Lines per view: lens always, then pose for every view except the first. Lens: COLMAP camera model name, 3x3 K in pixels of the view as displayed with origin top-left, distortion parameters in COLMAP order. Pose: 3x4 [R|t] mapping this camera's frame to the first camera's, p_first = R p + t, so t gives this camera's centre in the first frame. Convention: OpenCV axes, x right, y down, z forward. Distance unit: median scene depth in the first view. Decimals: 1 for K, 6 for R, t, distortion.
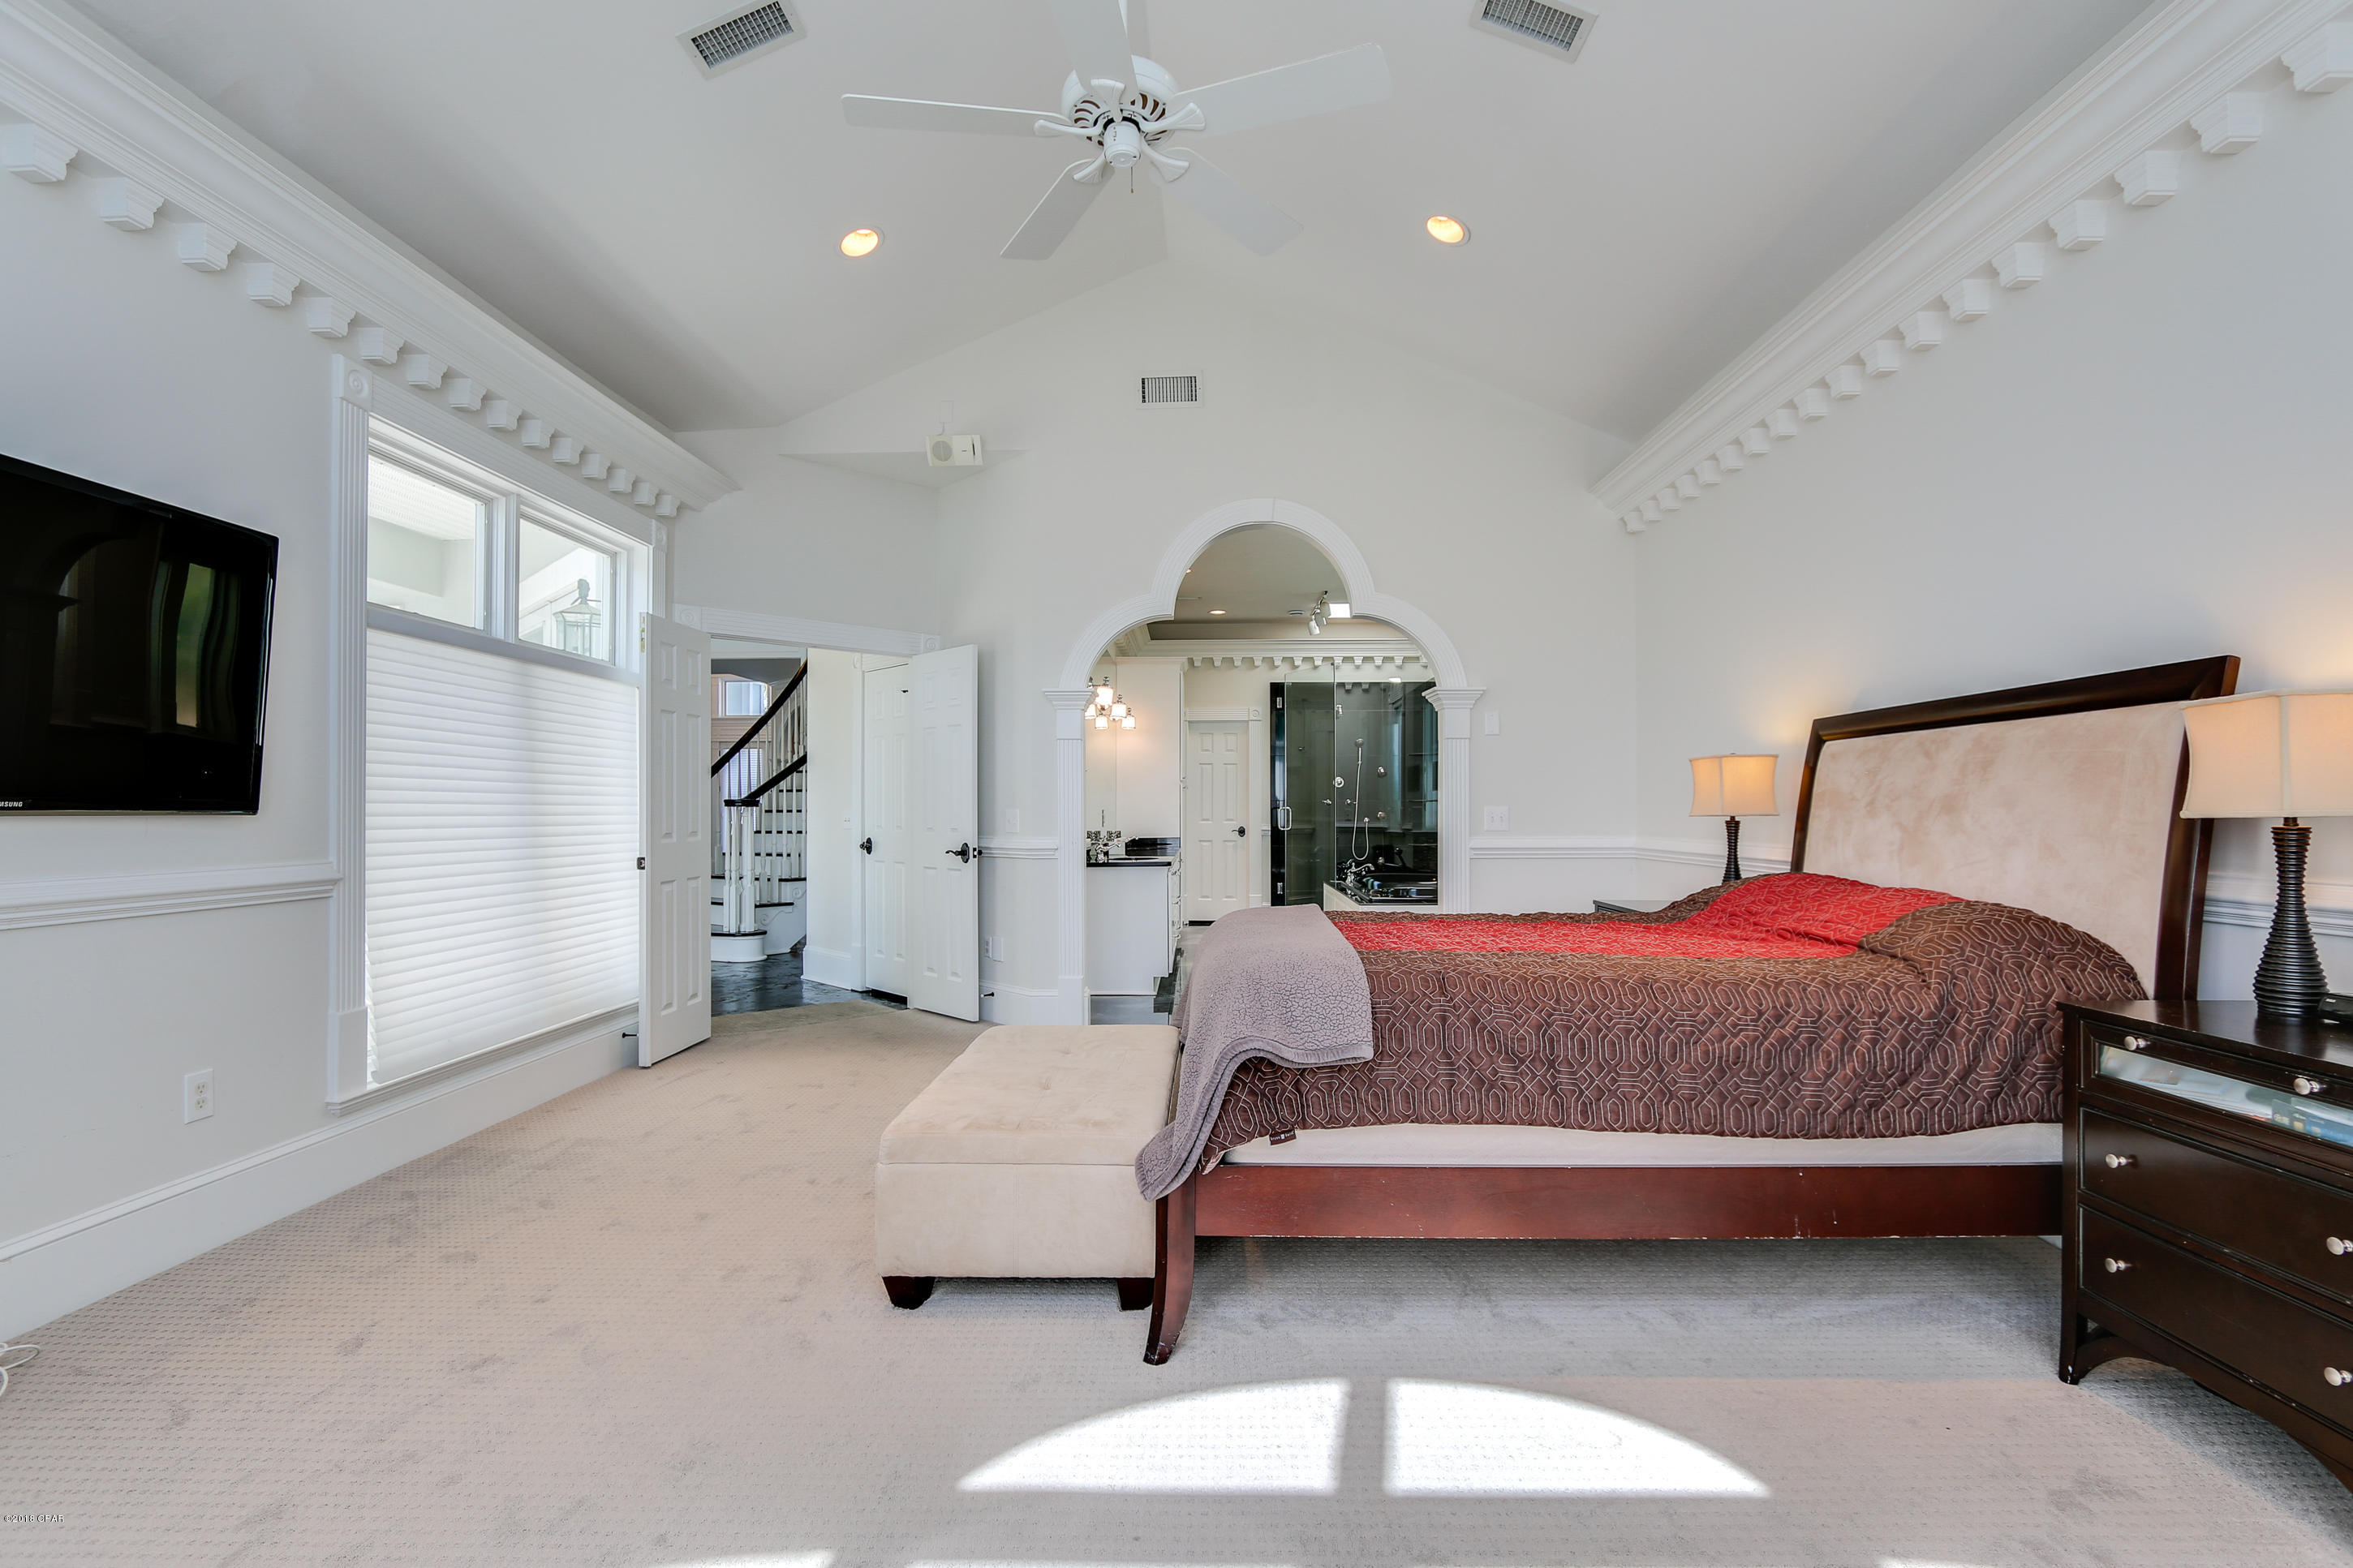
lens RADIAL K [[1087.2, 0, 1197.3], [0, 1087.2, 798.7], [0, 0, 1]] dist [-0.016655, 0.002581]
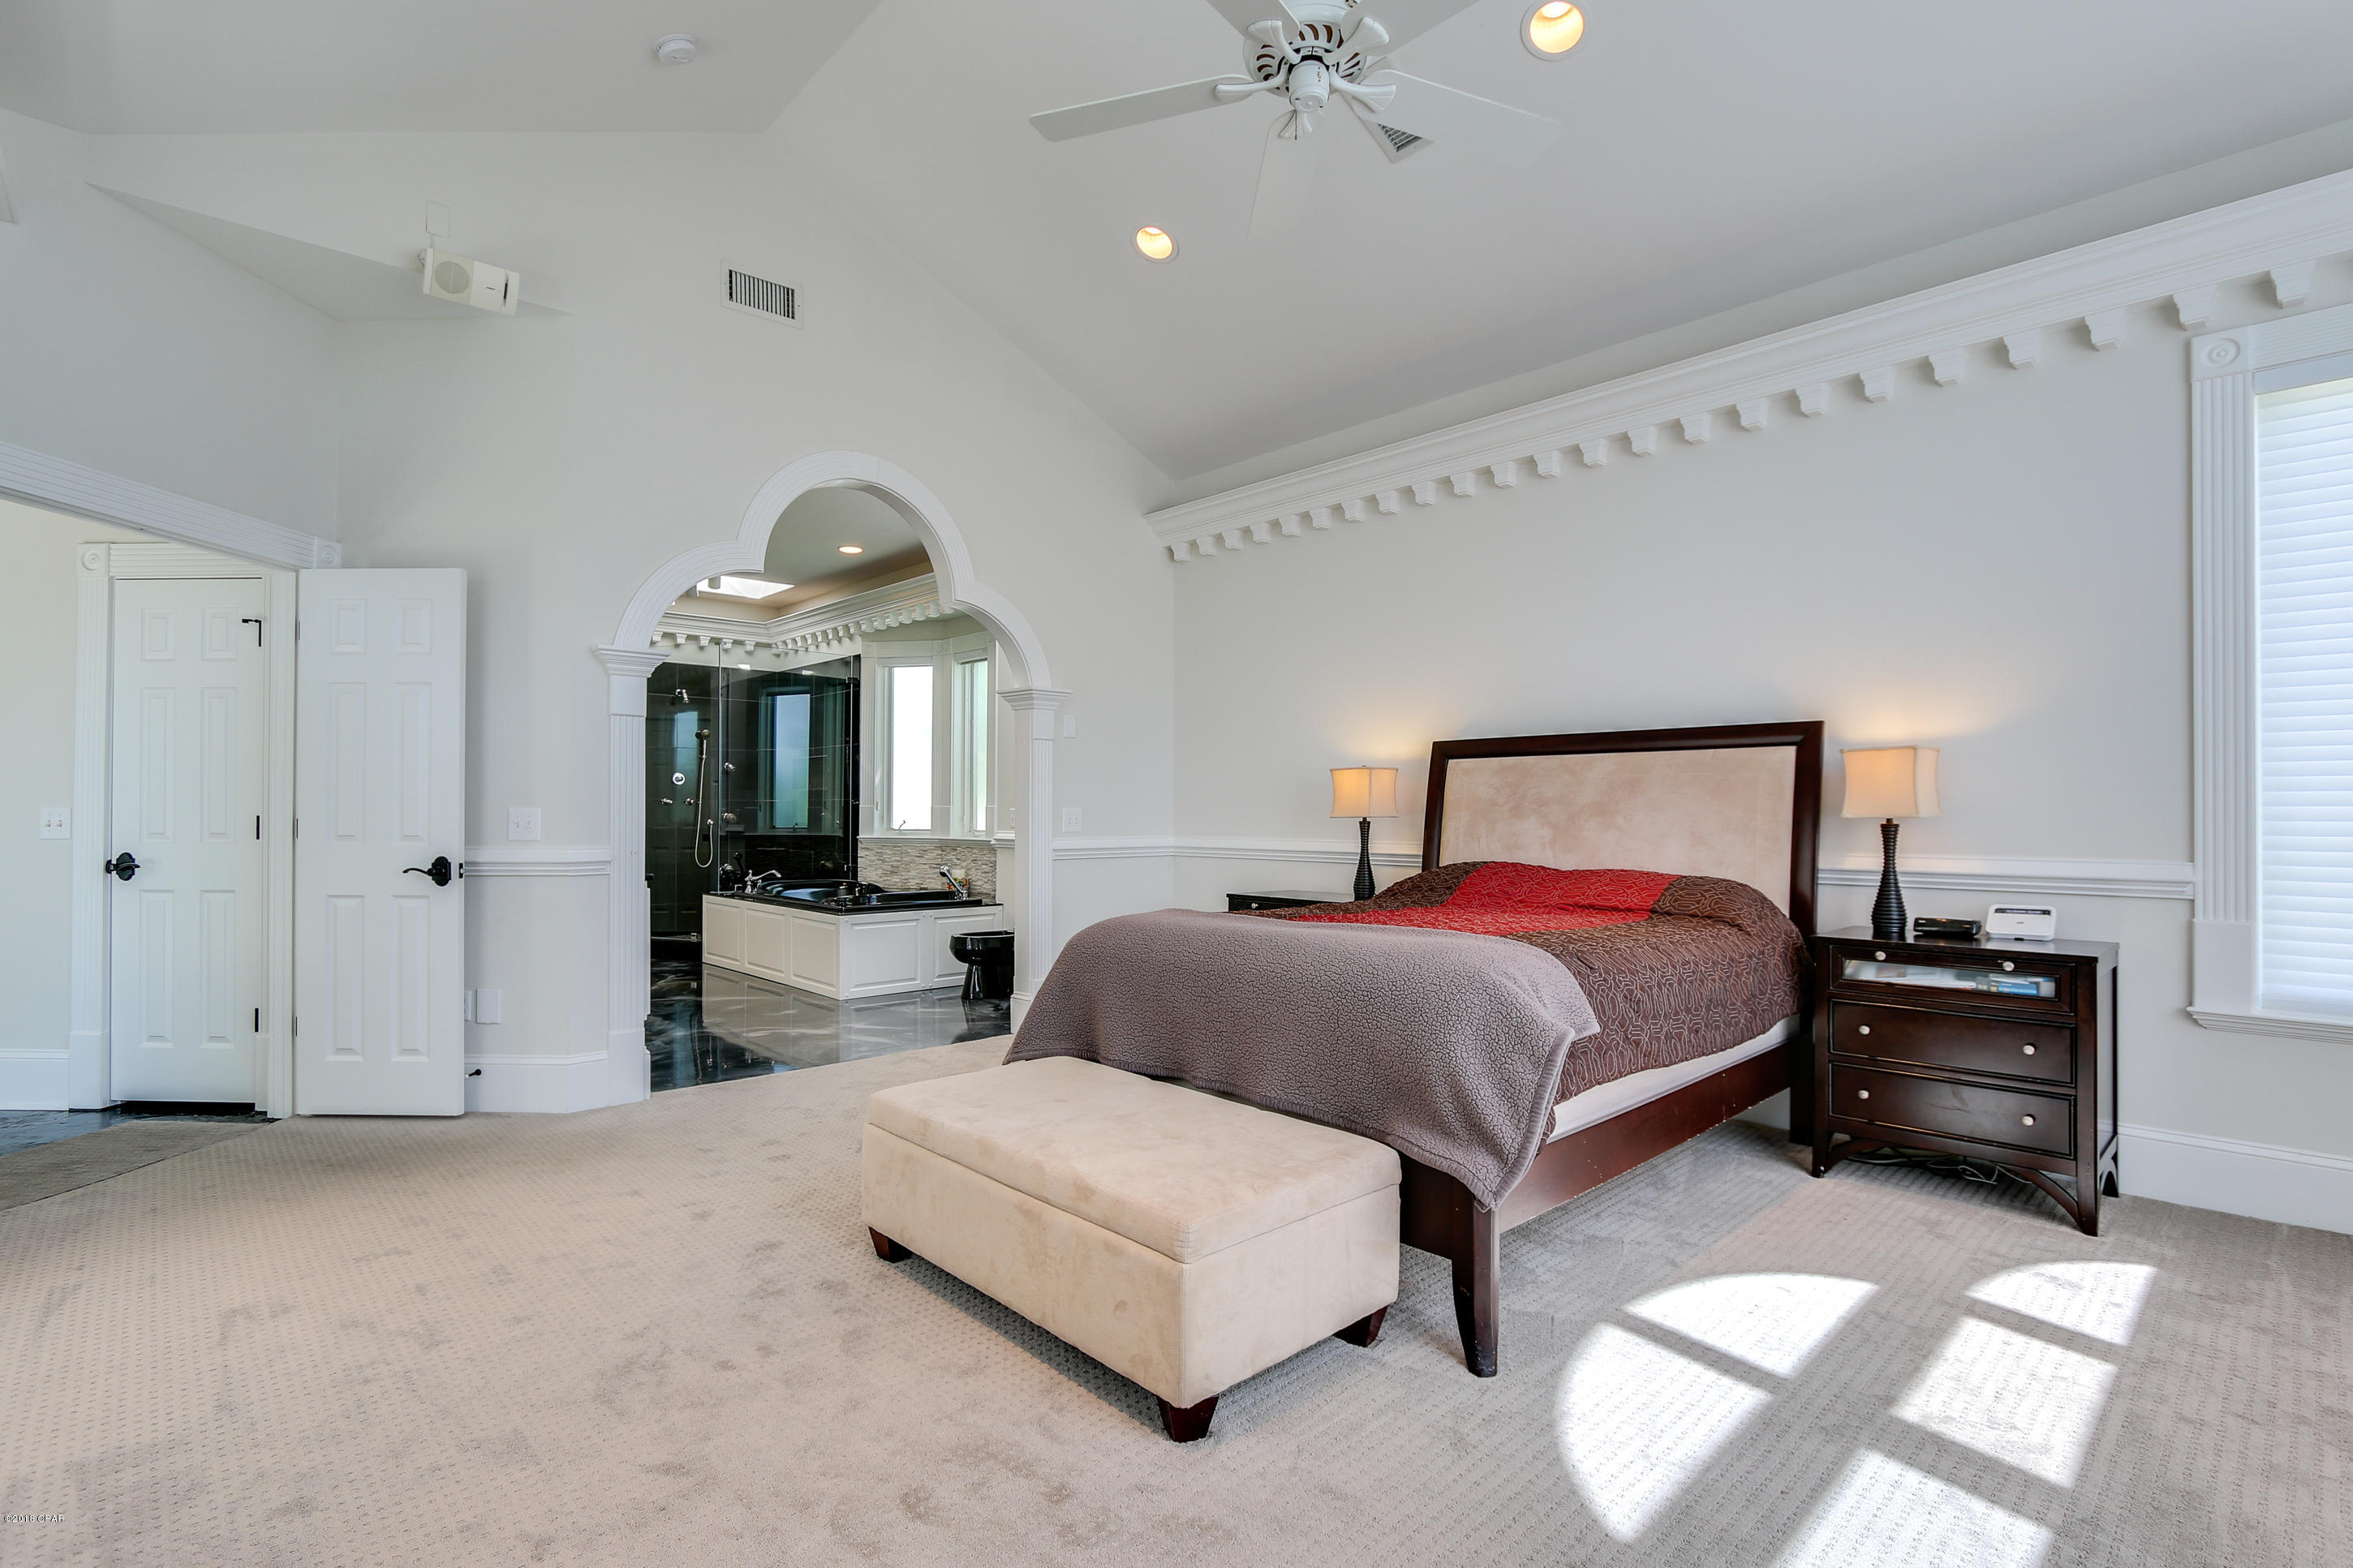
lens RADIAL K [[1087.2, 0, 1182.5], [0, 1087.2, 807.9], [0, 0, 1]] dist [-0.016655, 0.002581]
pose [[0.718578, 0.005396, 0.695425, -0.366801], [-0.010686, 0.999938, 0.003283, 0.002575], [-0.695364, -0.009790, 0.718591, 0.195627]]
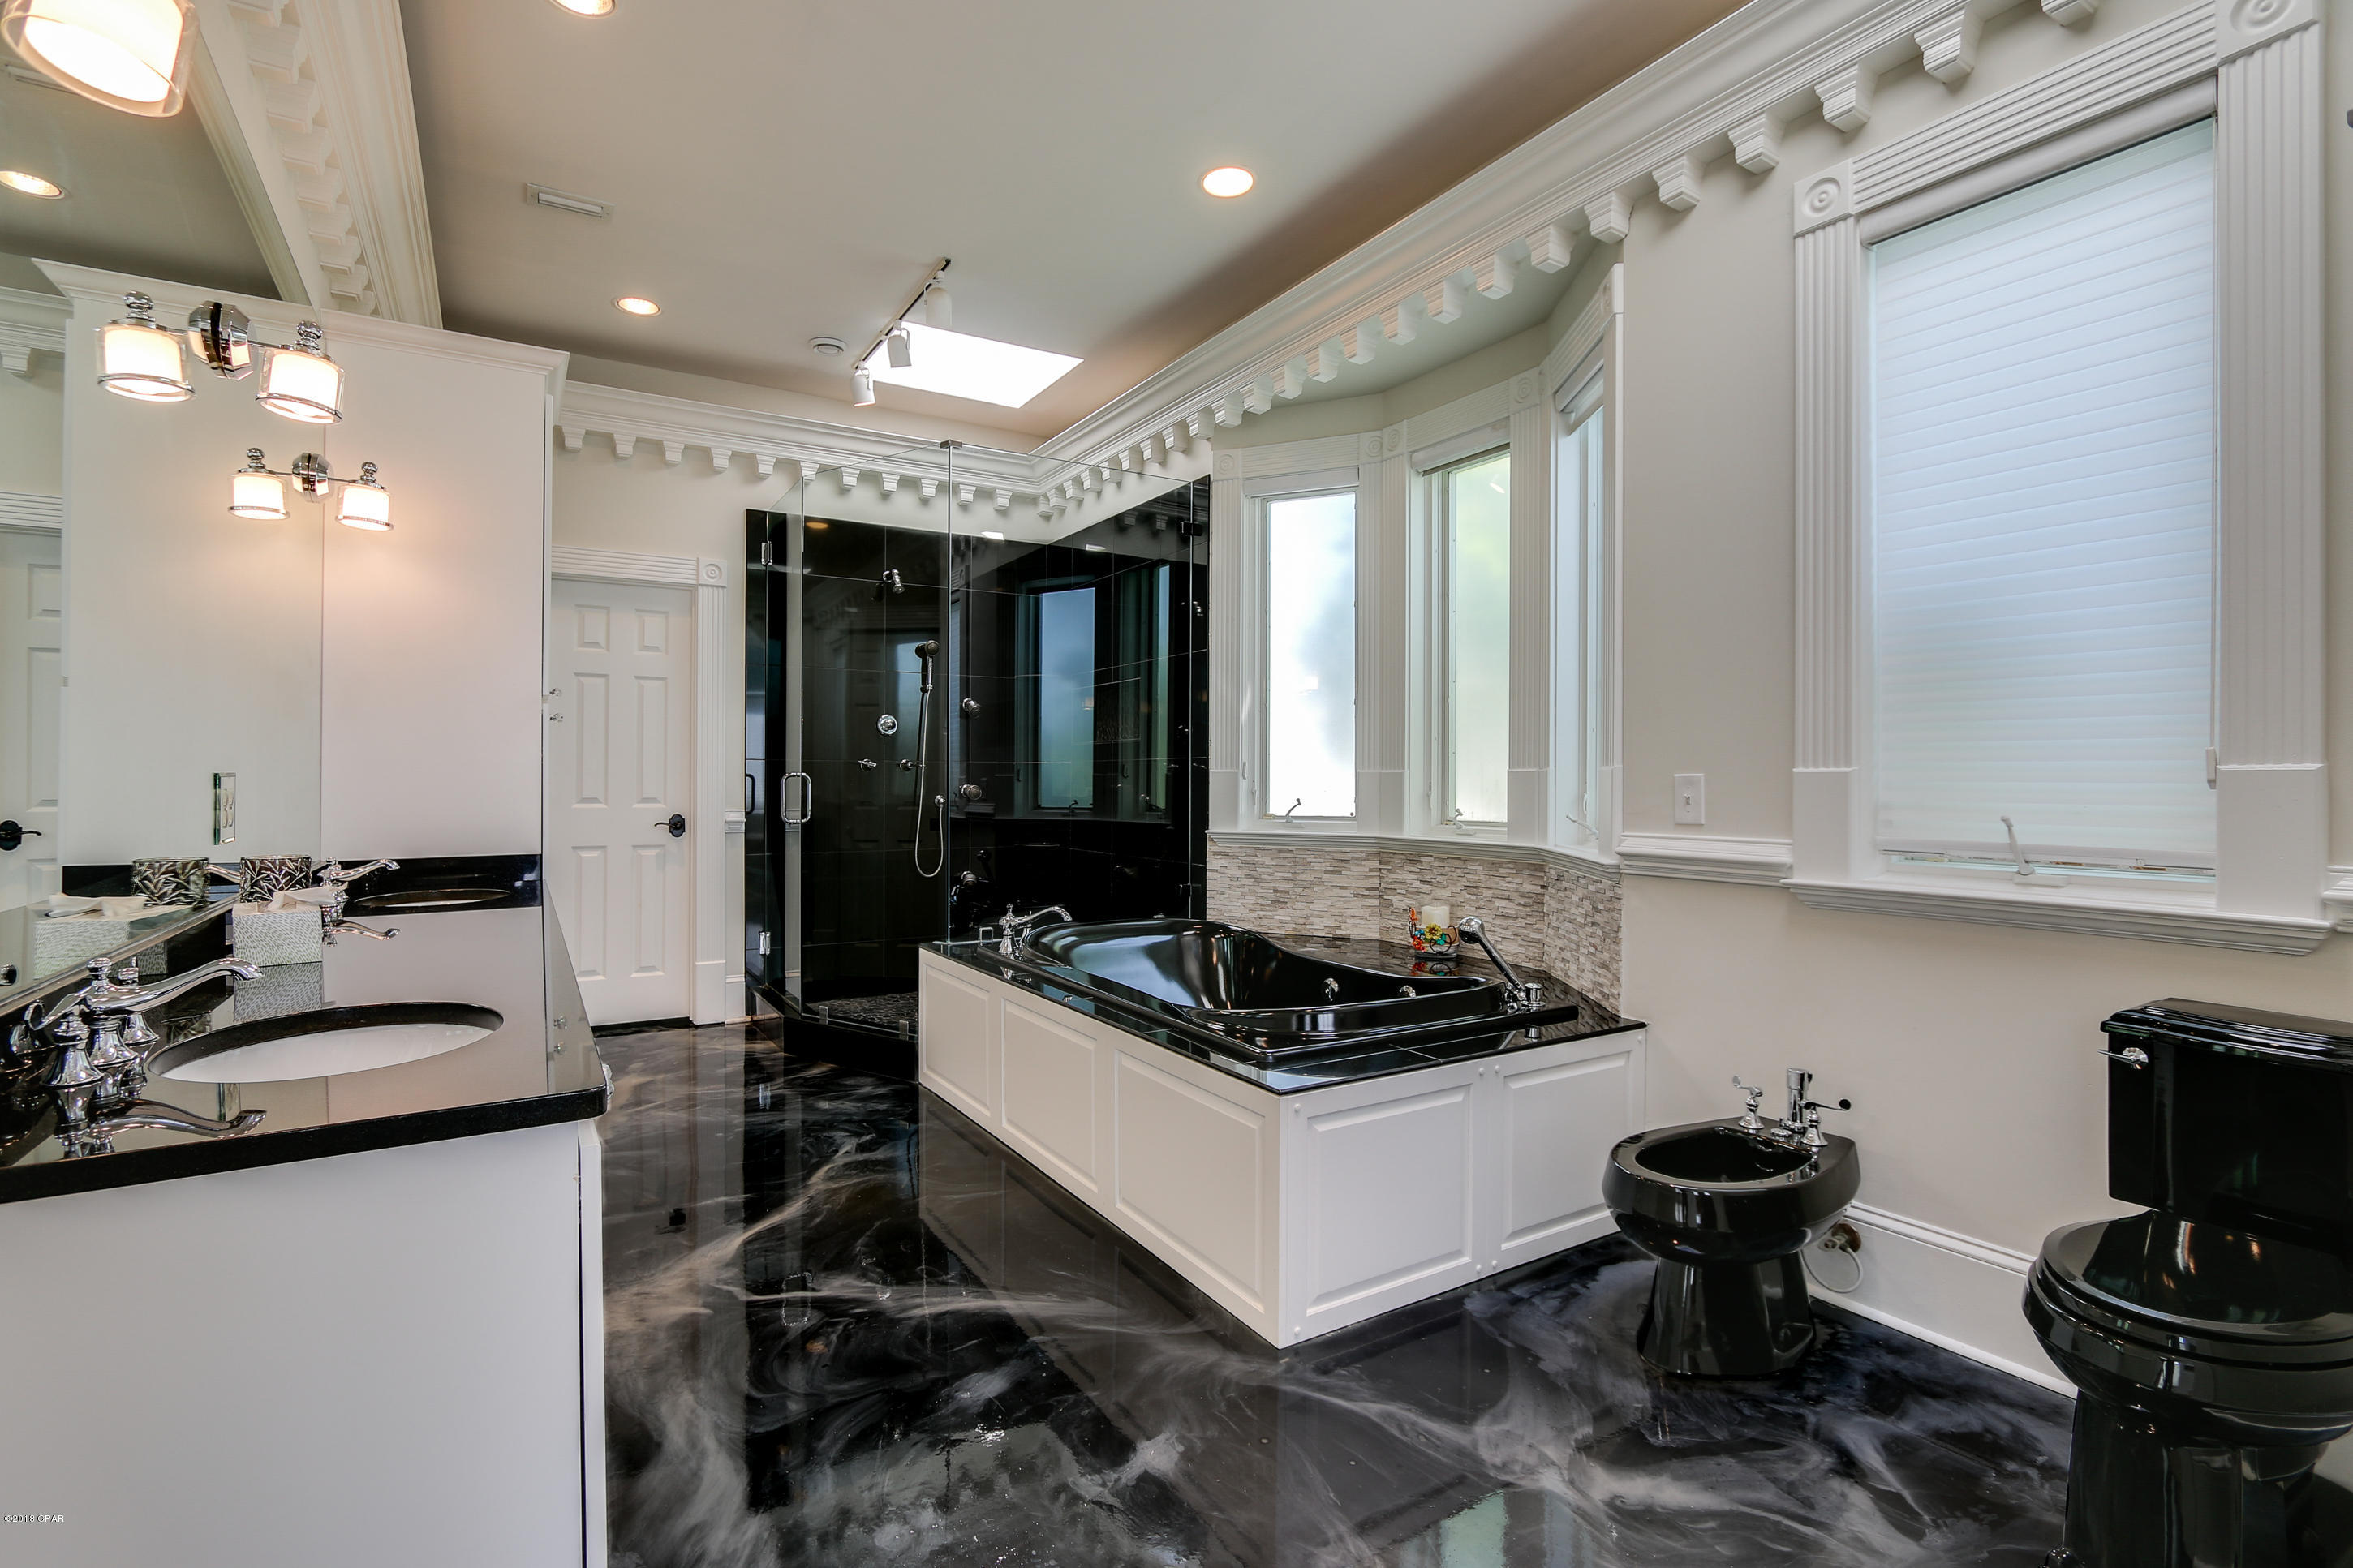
lens RADIAL K [[1087.2, 0, 1181.3], [0, 1087.2, 785.5], [0, 0, 1]] dist [-0.016655, 0.002581]
pose [[0.846969, 0.001264, 0.531641, -0.046976], [-0.010178, 0.999852, 0.013838, 0.010261], [-0.531545, -0.017132, 0.846857, 0.999469]]
